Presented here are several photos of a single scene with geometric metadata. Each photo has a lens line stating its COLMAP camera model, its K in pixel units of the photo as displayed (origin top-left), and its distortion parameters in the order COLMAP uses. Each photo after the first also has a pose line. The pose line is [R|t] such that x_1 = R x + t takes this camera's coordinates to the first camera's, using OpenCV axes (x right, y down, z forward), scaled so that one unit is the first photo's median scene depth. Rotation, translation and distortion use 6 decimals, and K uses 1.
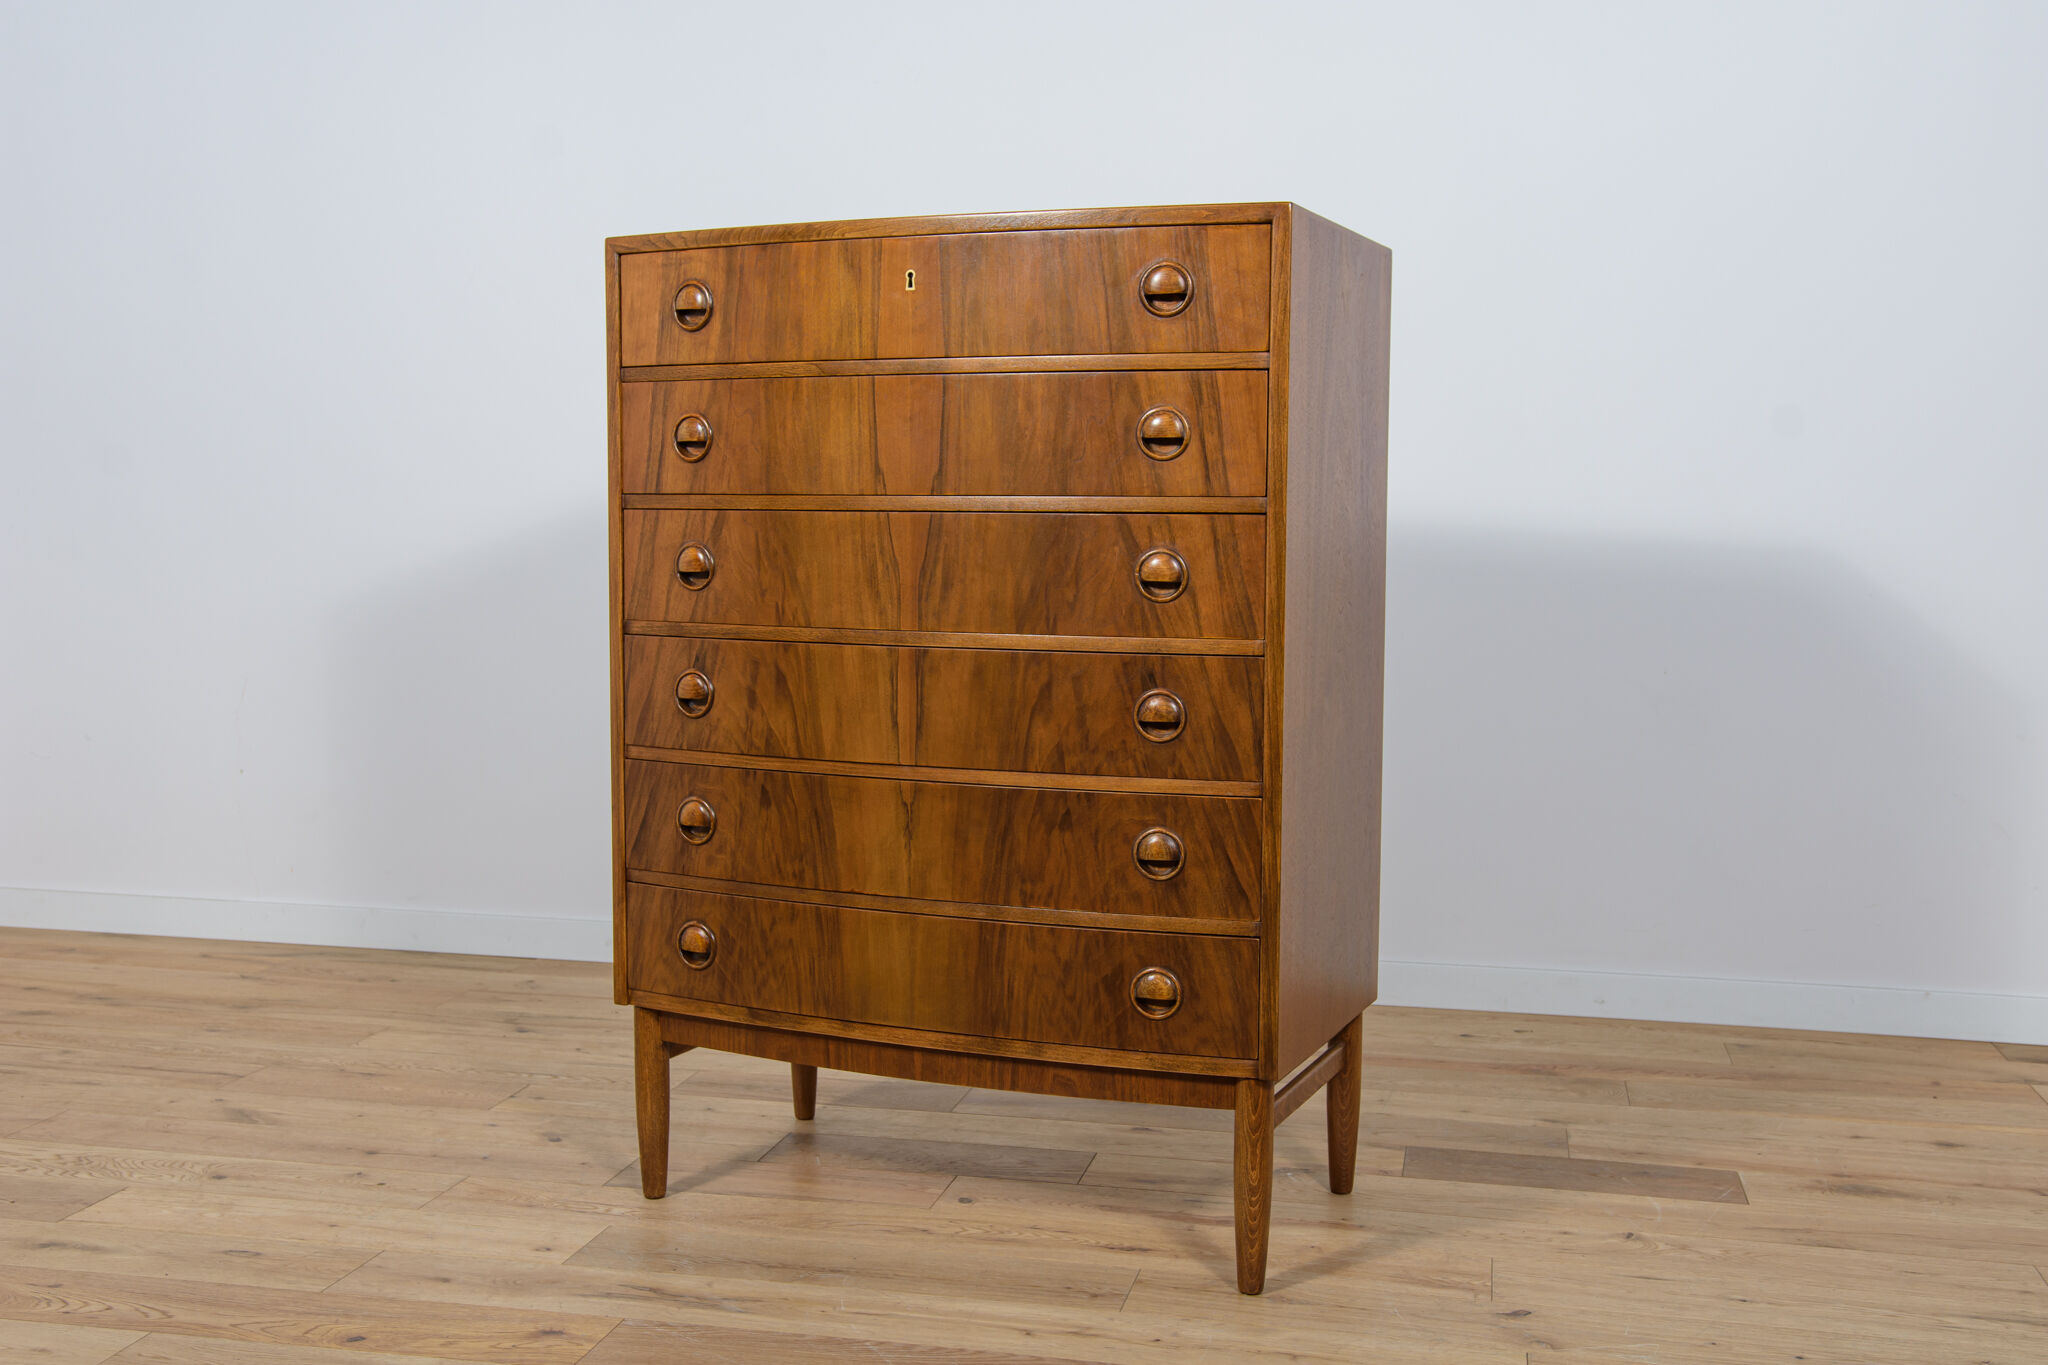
lens RADIAL K [[2123.4, 0, 1028.5], [0, 2123.4, 689.7], [0, 0, 1]] dist [-0.008684, 0.069428]
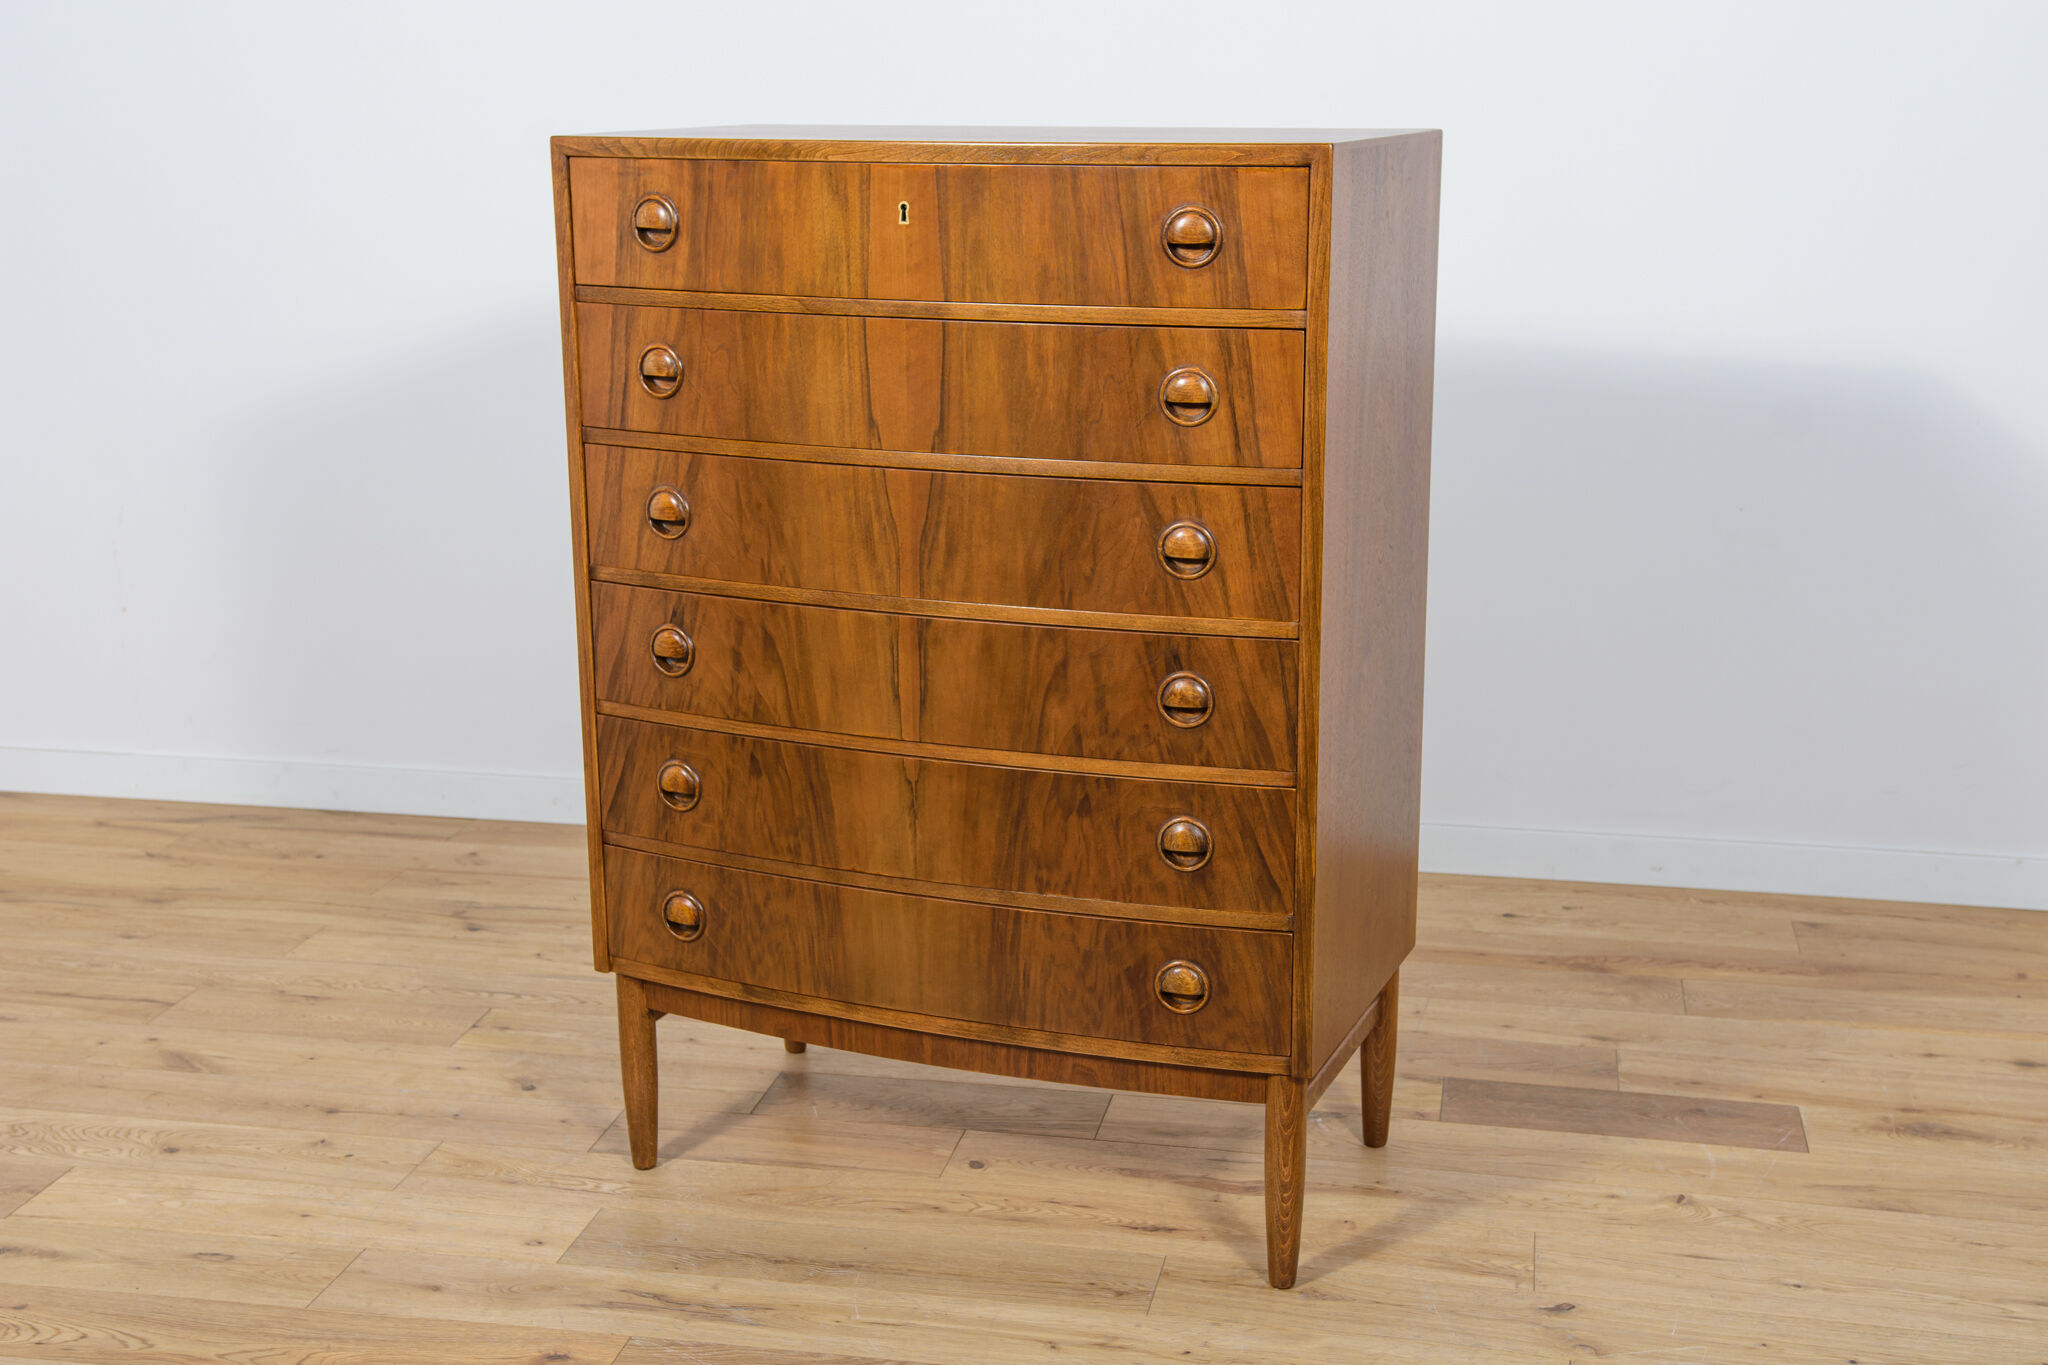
lens RADIAL K [[2516.9, 0, 1024.0], [0, 2516.9, 682.5], [0, 0, 1]] dist [0.040574, 0.106216]
pose [[0.999800, -0.015874, 0.012131, -0.020929], [0.013737, 0.987095, 0.159543, -0.165203], [-0.014507, -0.159344, 0.987117, -0.077577]]
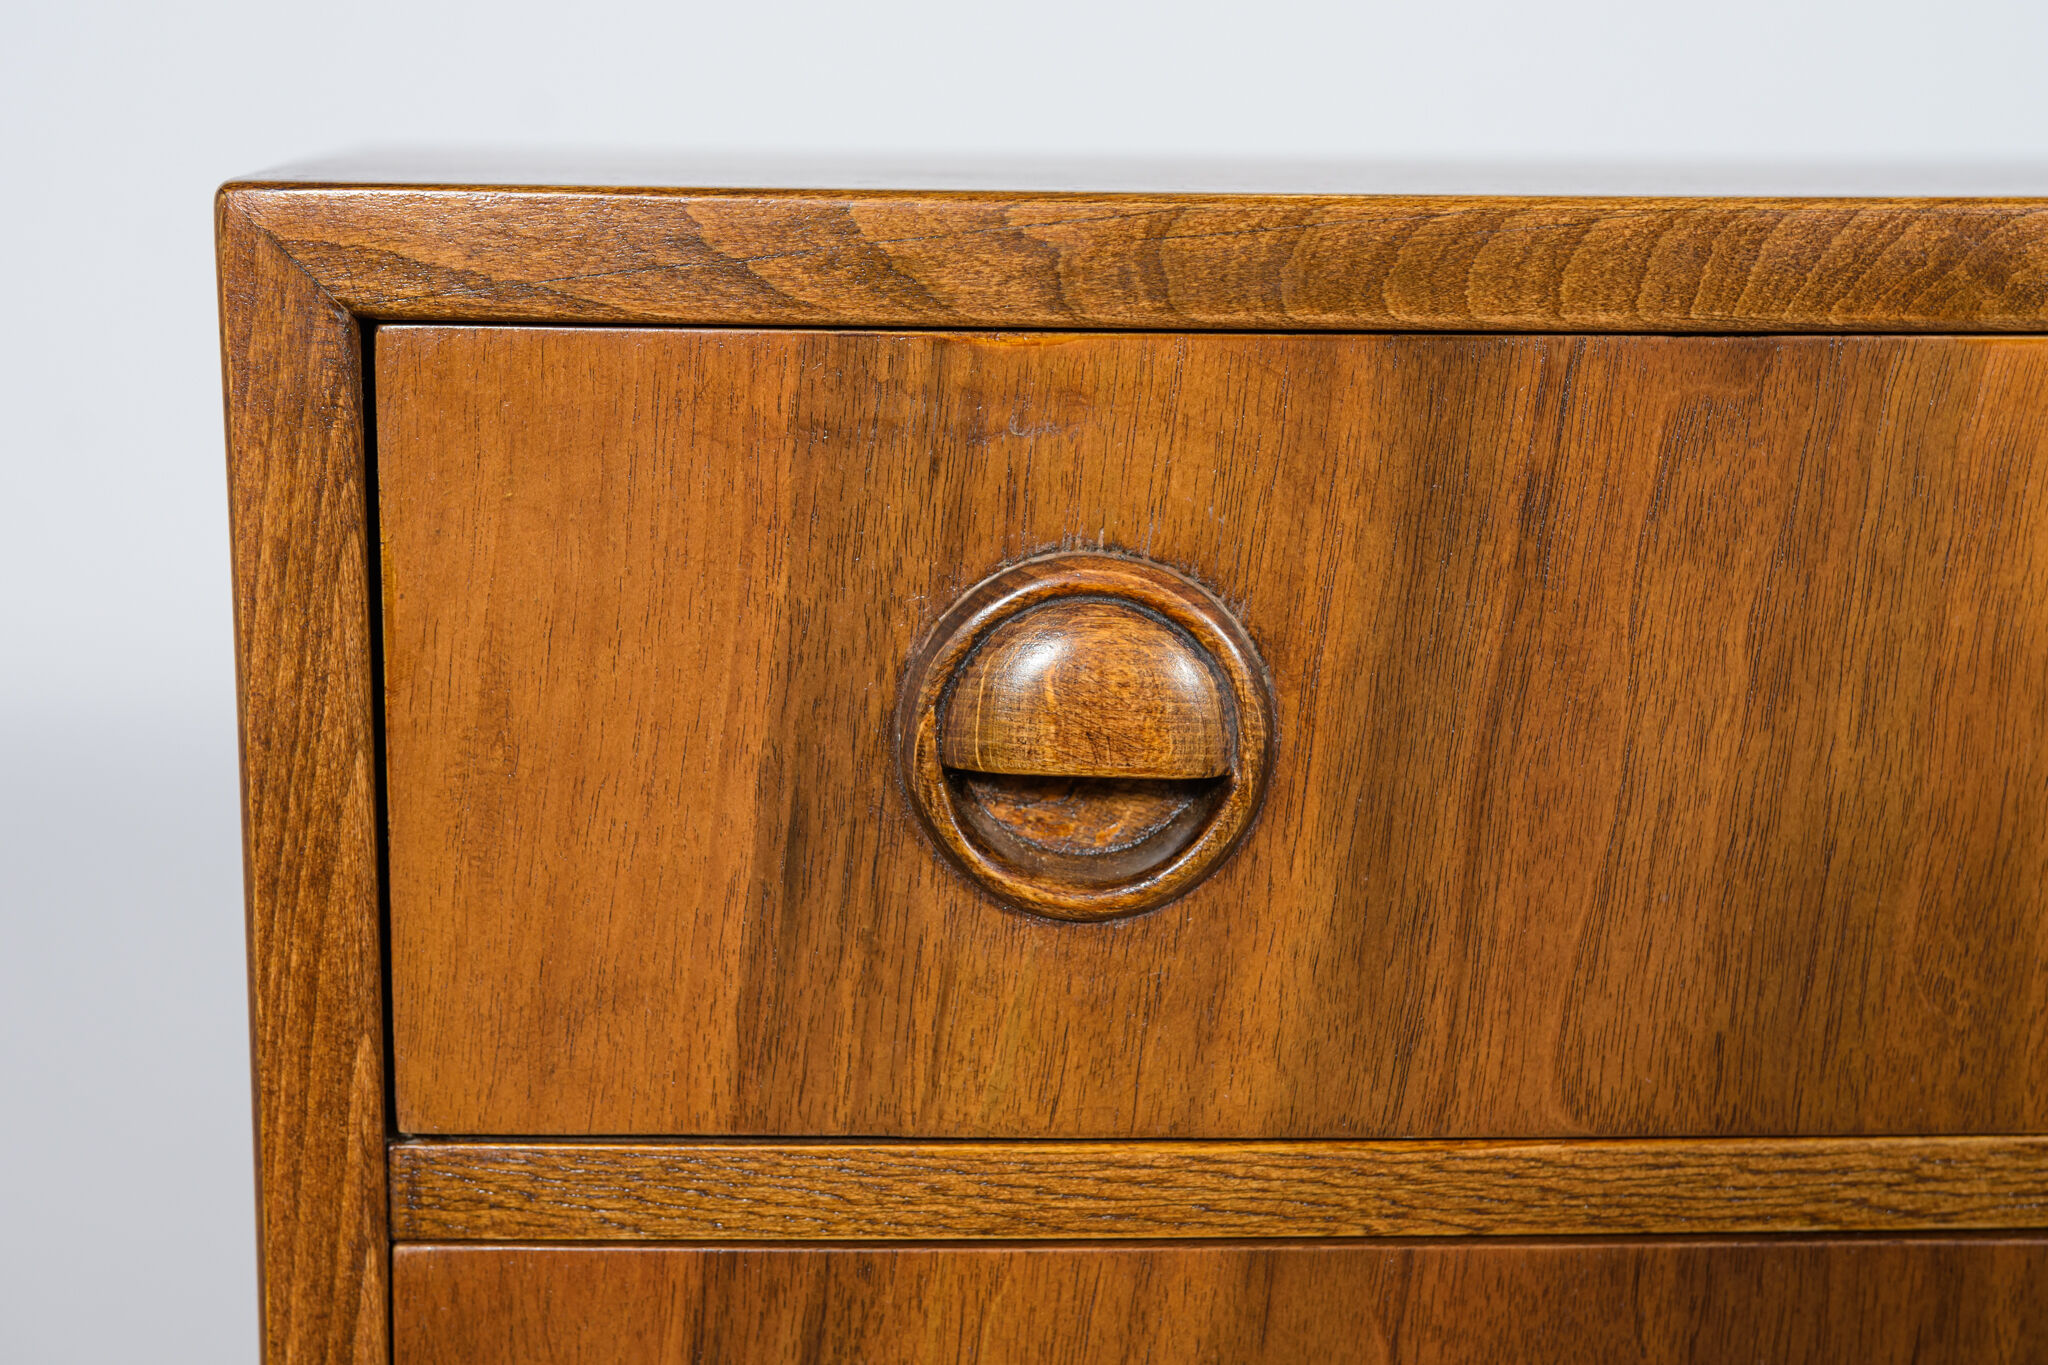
lens RADIAL K [[2978.9, 0, 1037.0], [0, 2978.9, 698.9], [0, 0, 1]] dist [0.070513, 0.177966]
pose [[0.843013, -0.096200, 0.529221, -0.275486], [0.040275, 0.992404, 0.116242, -0.216048], [-0.536384, -0.076679, 0.840484, 0.880761]]
